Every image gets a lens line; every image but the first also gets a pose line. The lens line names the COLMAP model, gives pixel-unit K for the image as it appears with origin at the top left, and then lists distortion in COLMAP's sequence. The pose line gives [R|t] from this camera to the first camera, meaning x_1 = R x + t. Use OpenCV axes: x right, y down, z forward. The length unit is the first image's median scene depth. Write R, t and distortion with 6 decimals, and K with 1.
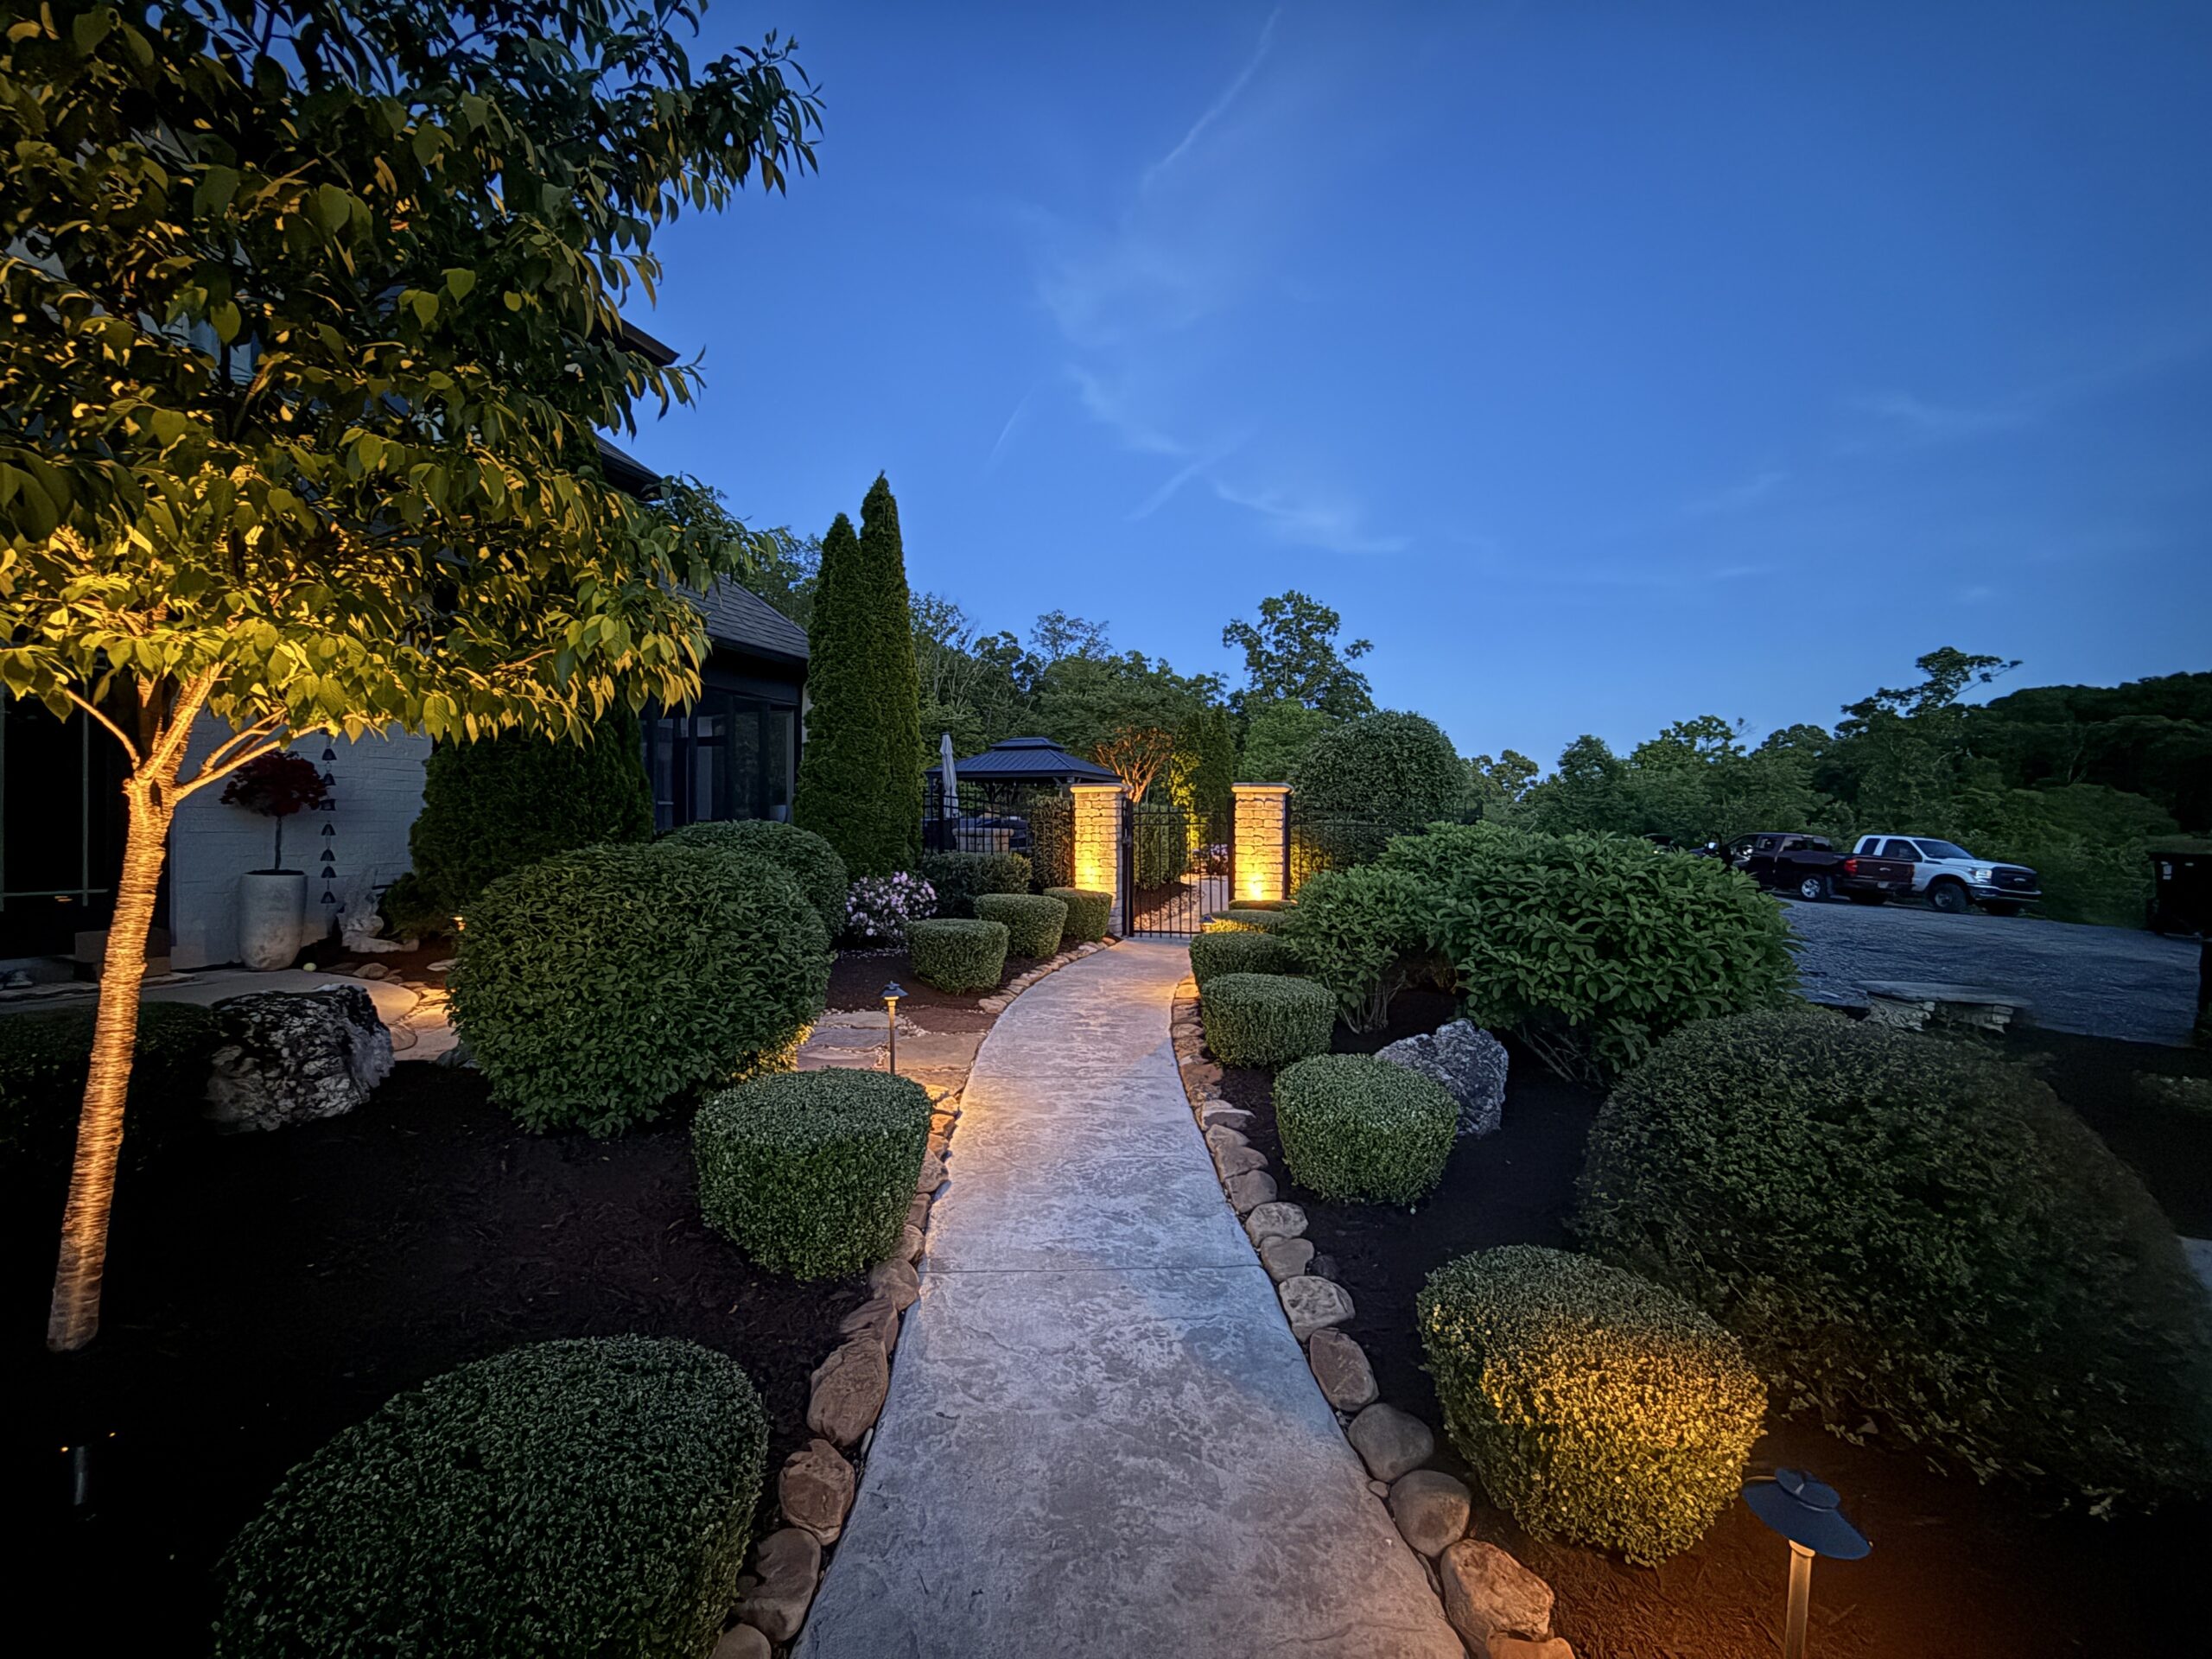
lens RADIAL K [[884.3, 0, 1098.0], [0, 884.3, 822.1], [0, 0, 1]] dist [-0.000065, 0.000636]
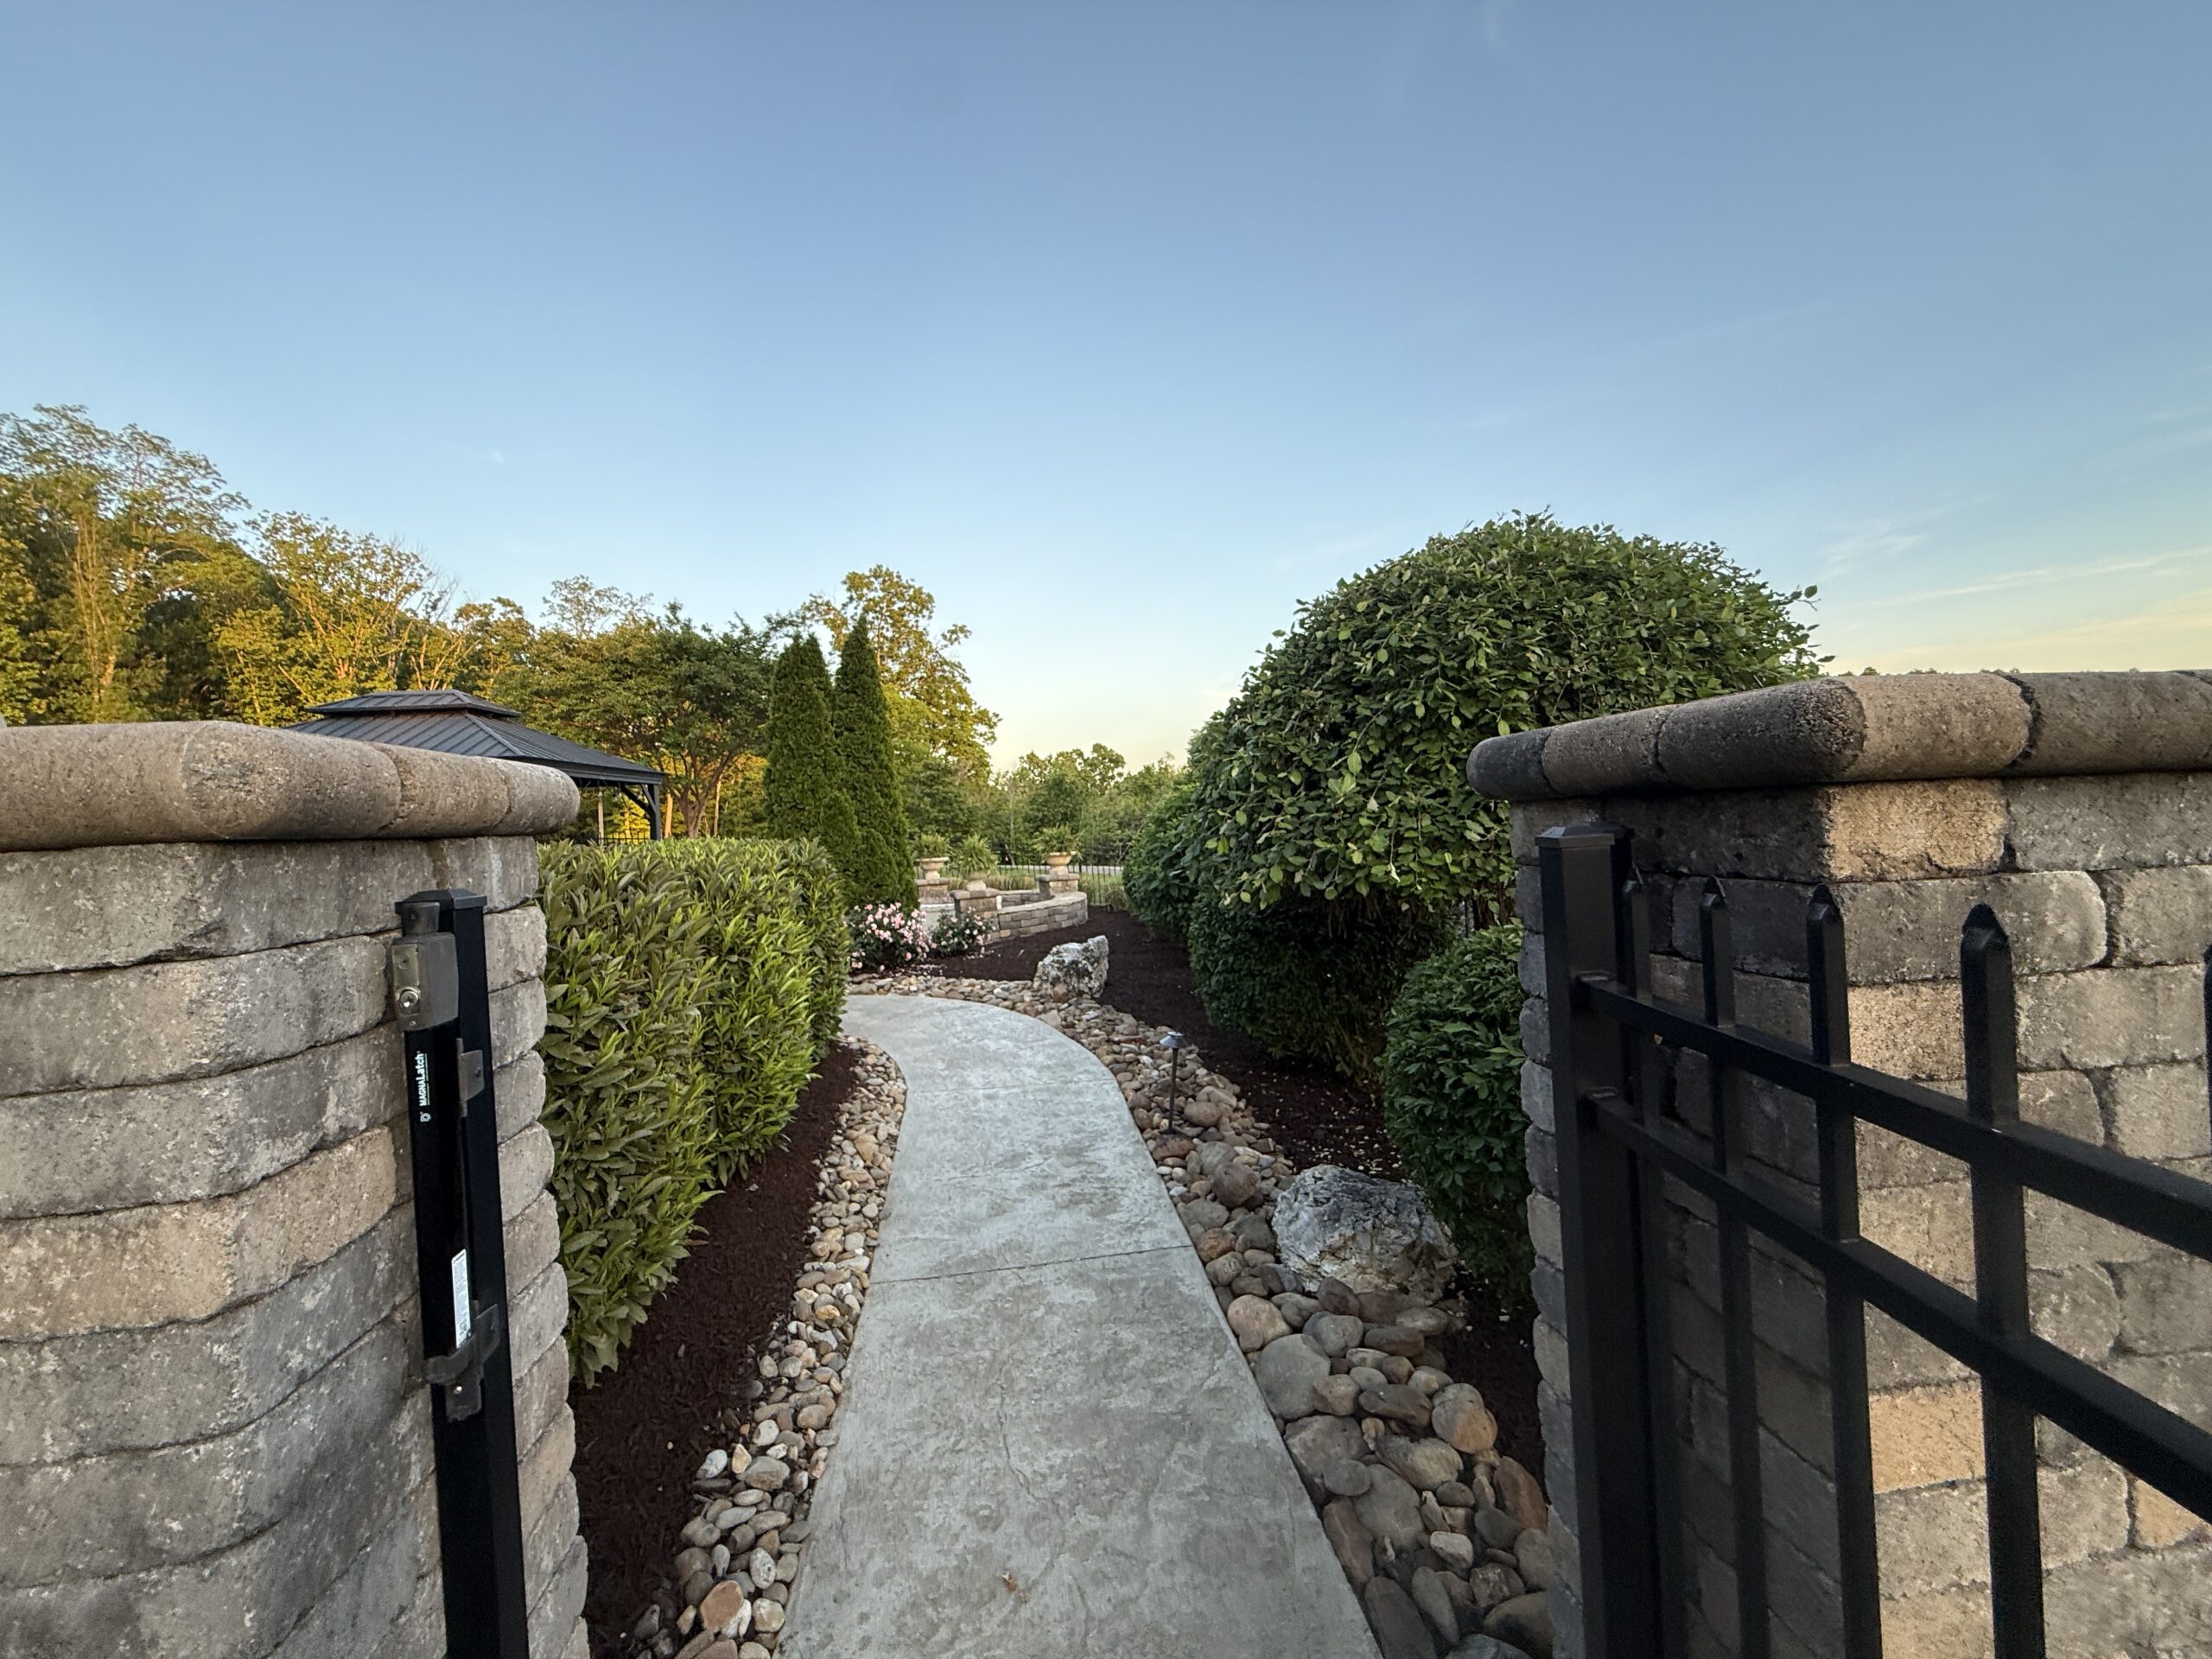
lens RADIAL K [[884.3, 0, 1095.4], [0, 884.3, 859.7], [0, 0, 1]] dist [-0.000065, 0.000636]
pose [[0.897004, -0.070707, 0.436330, 0.005928], [0.052737, 0.997192, 0.053178, -0.003554], [-0.438865, -0.024690, 0.898214, 0.100057]]
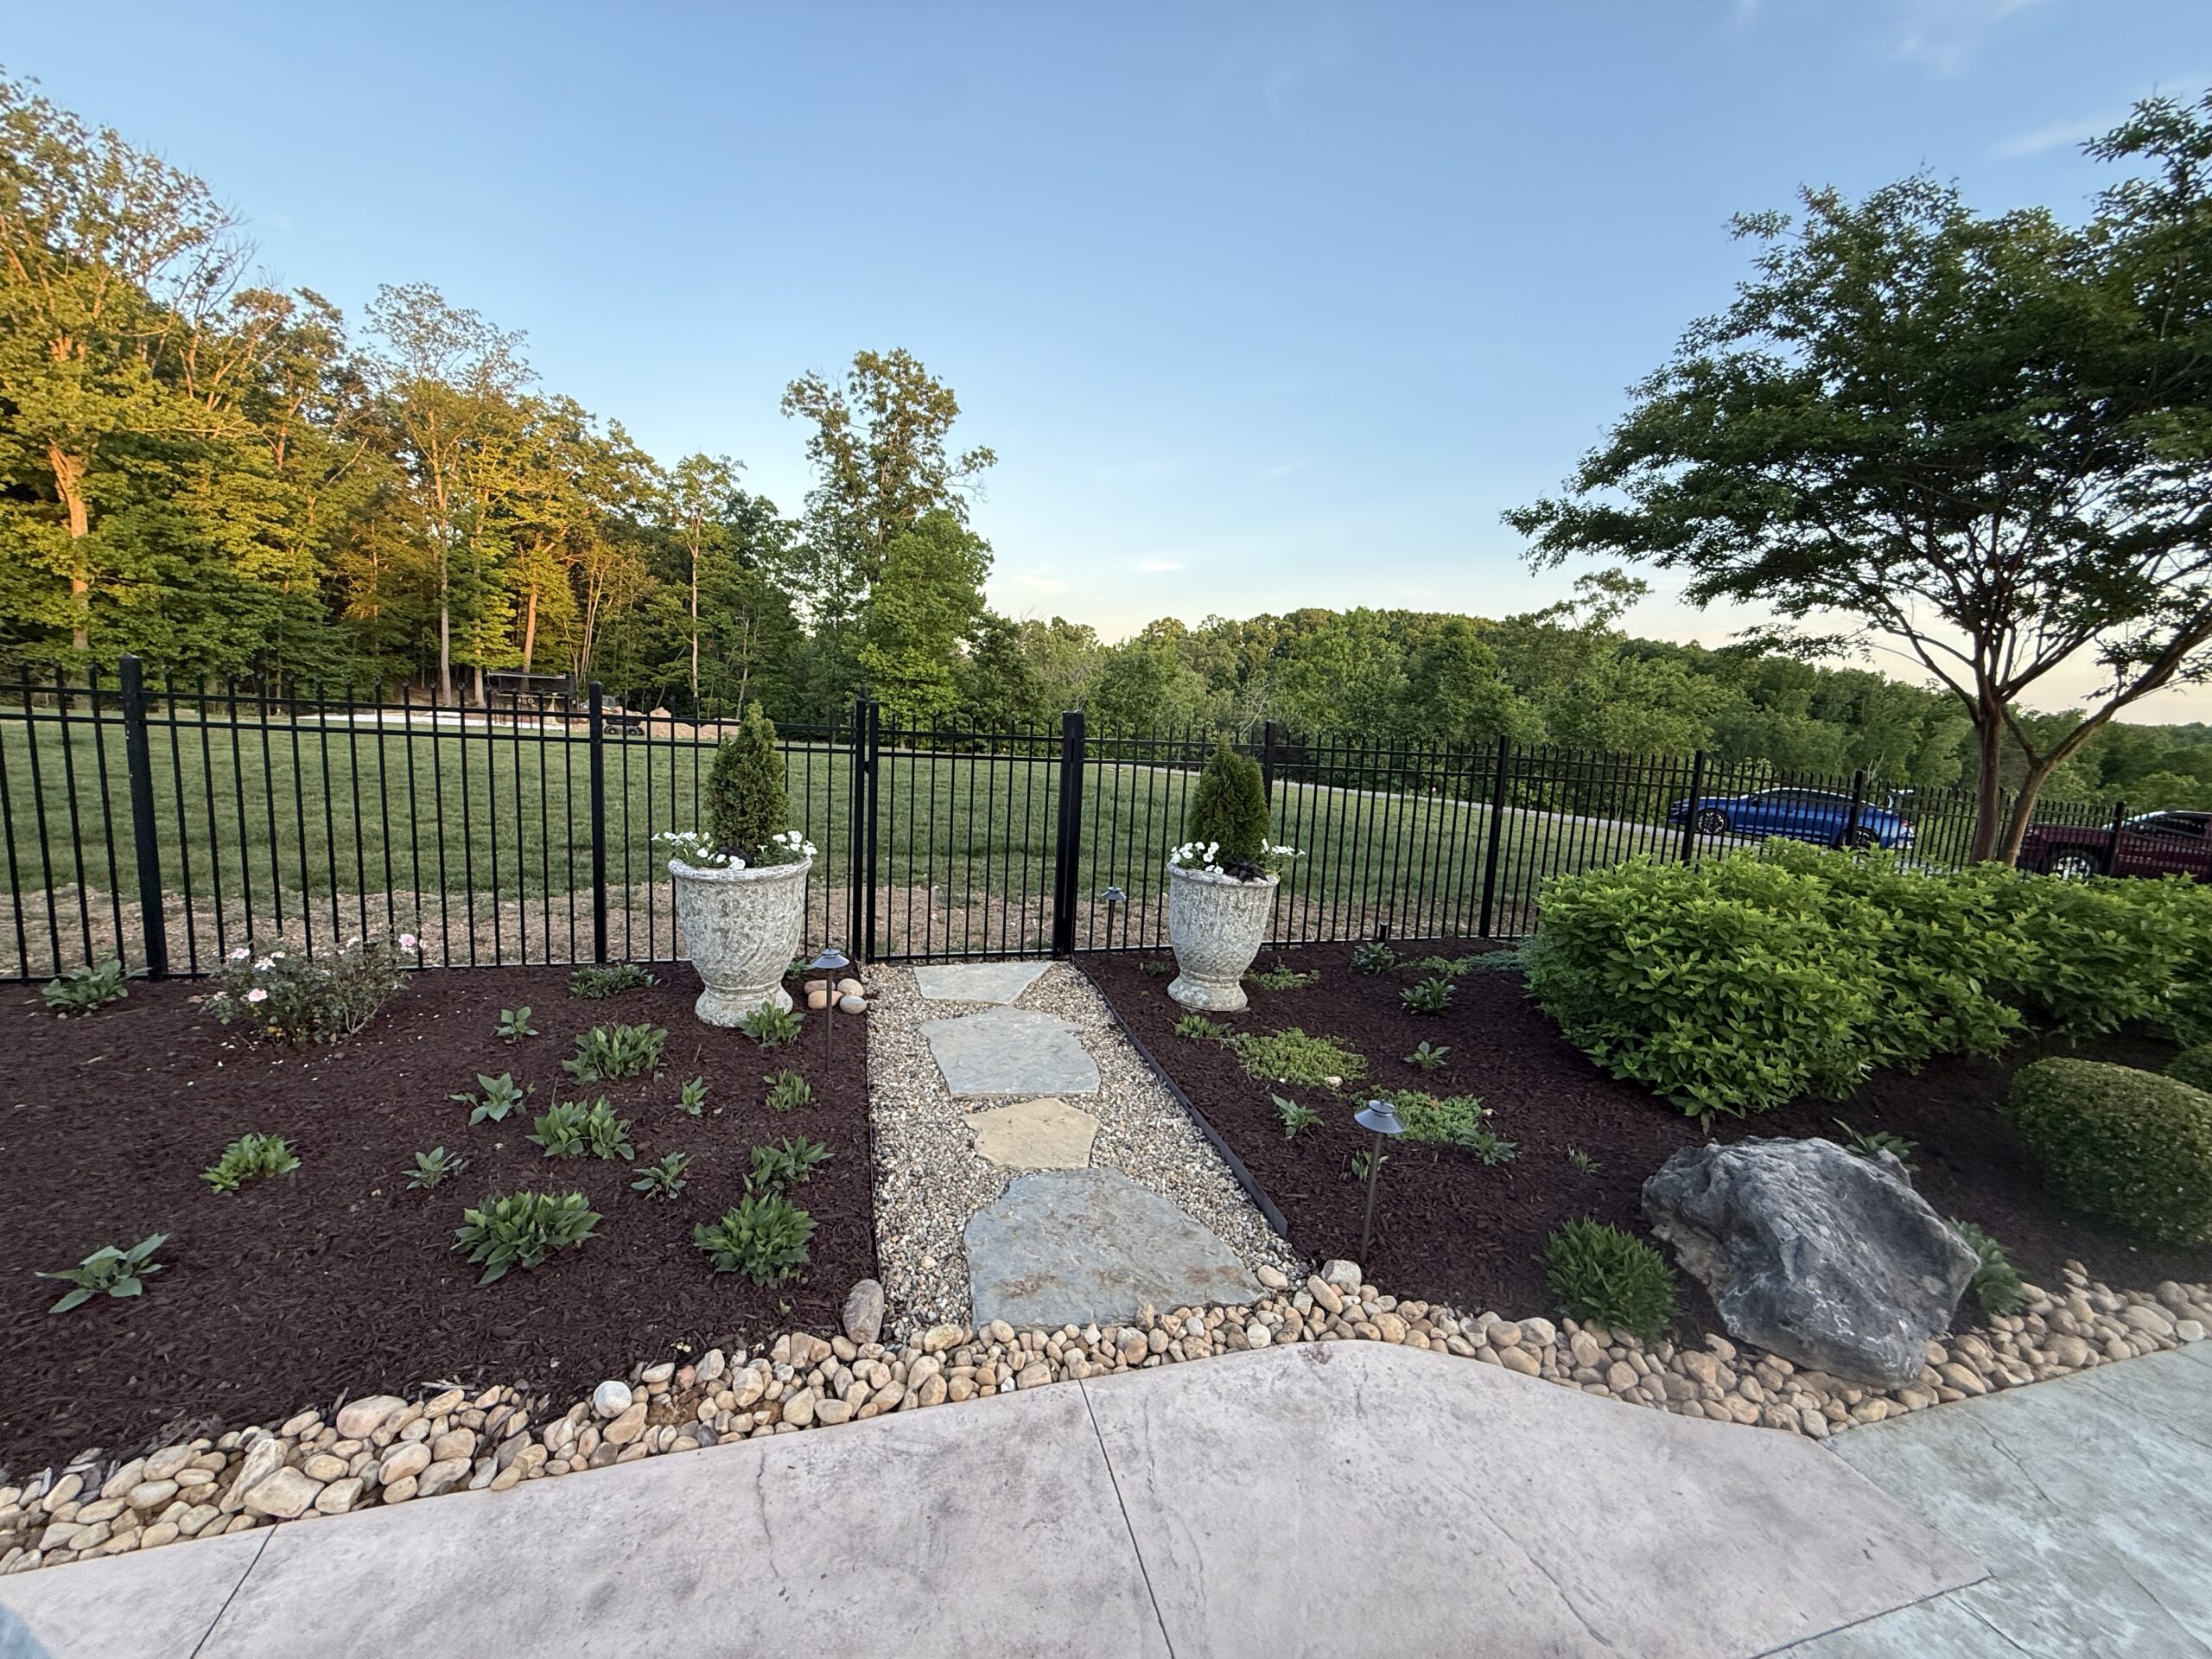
lens RADIAL K [[884.3, 0, 1092.1], [0, 884.3, 825.6], [0, 0, 1]] dist [-0.000065, 0.000636]
pose [[0.781058, -0.044107, 0.622898, -0.100721], [-0.062279, 0.987027, 0.147982, -0.007626], [-0.621345, -0.154376, 0.768179, 0.302552]]
